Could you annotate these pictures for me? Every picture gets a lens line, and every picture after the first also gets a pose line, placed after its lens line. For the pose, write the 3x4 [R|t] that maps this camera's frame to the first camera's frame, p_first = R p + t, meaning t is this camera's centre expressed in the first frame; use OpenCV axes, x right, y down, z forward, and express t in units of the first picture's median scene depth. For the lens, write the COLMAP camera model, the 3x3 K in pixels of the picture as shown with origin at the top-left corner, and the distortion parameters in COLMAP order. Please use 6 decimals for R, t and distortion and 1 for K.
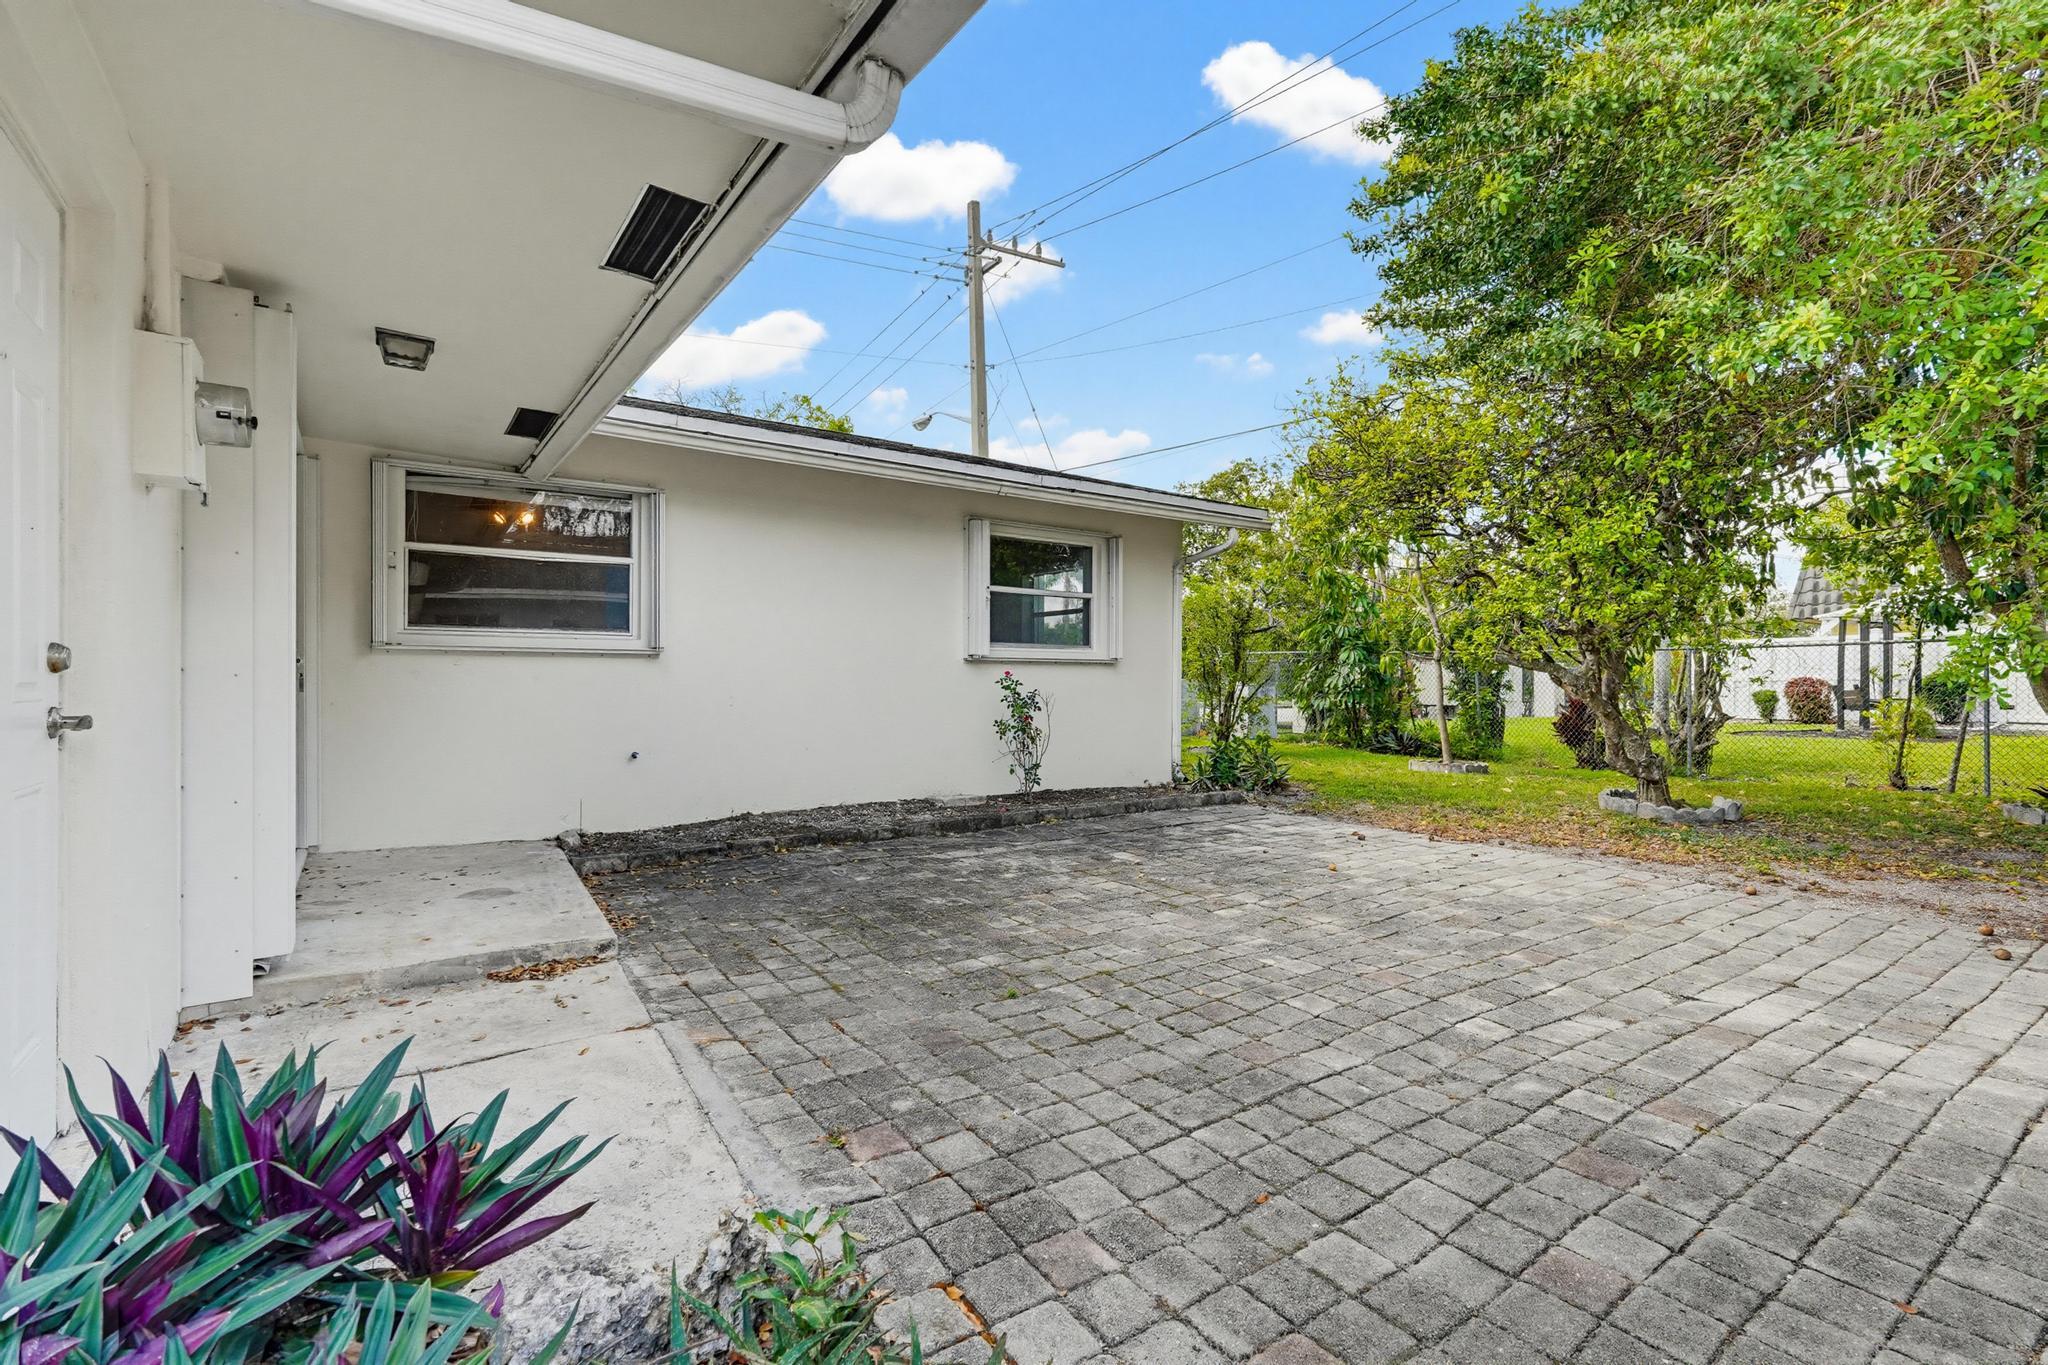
lens RADIAL K [[942.3, 0, 995.9], [0, 942.3, 703.4], [0, 0, 1]] dist [-0.017732, 0.000946]
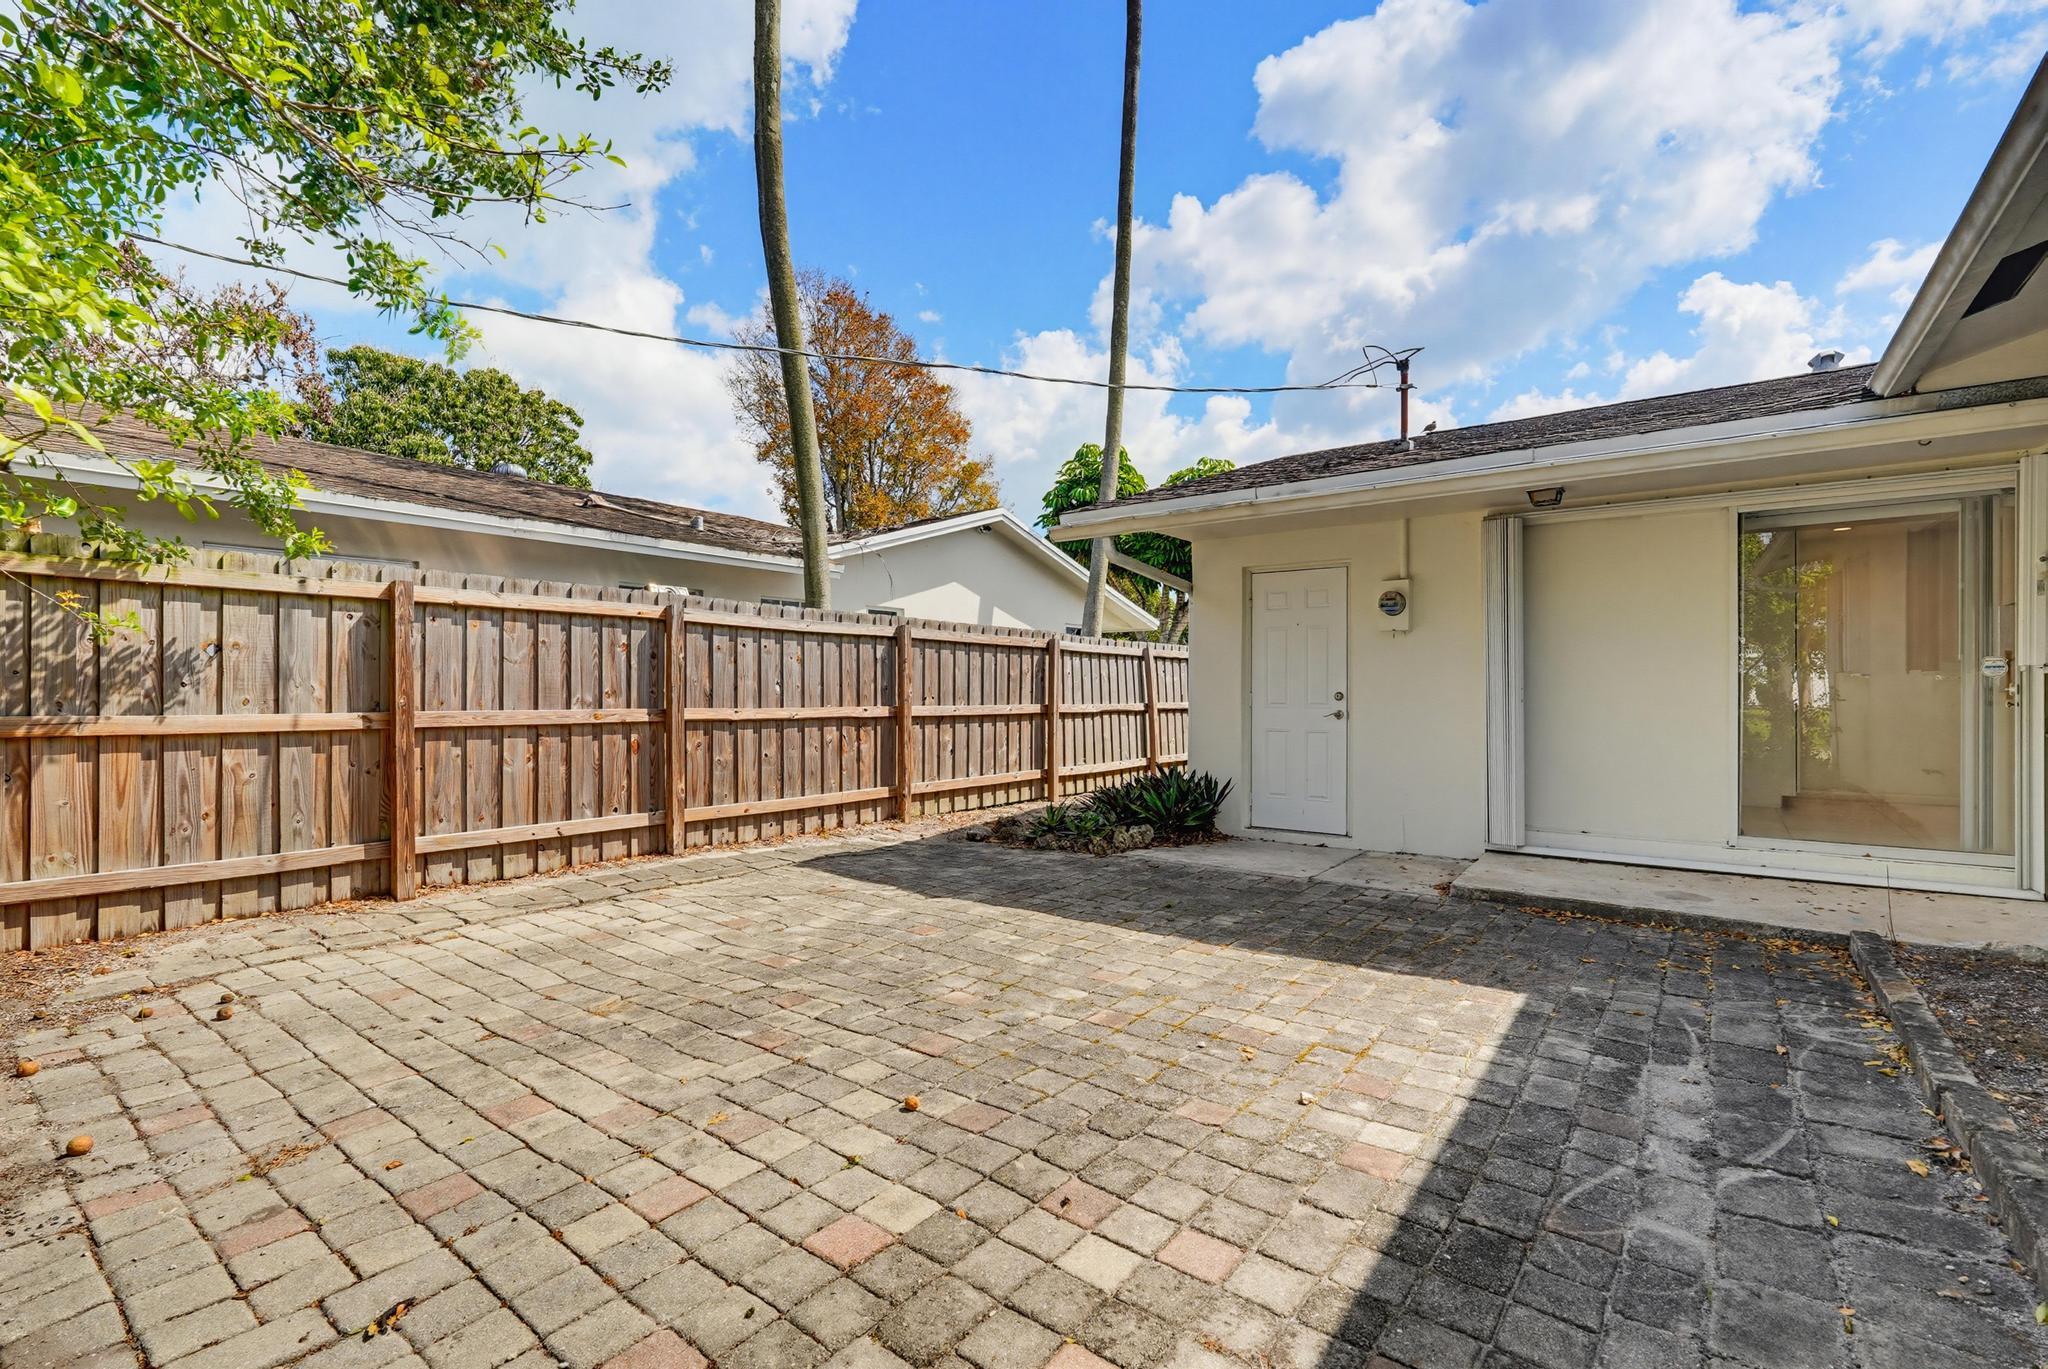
lens RADIAL K [[919.1, 0, 1016.1], [0, 919.1, 687.7], [0, 0, 1]] dist [-0.011541, 0.003601]
pose [[-0.946319, 0.001312, -0.323233, 0.733679], [-0.006854, 0.999686, 0.024122, -0.081517], [0.323163, 0.025043, -0.946012, 2.319878]]
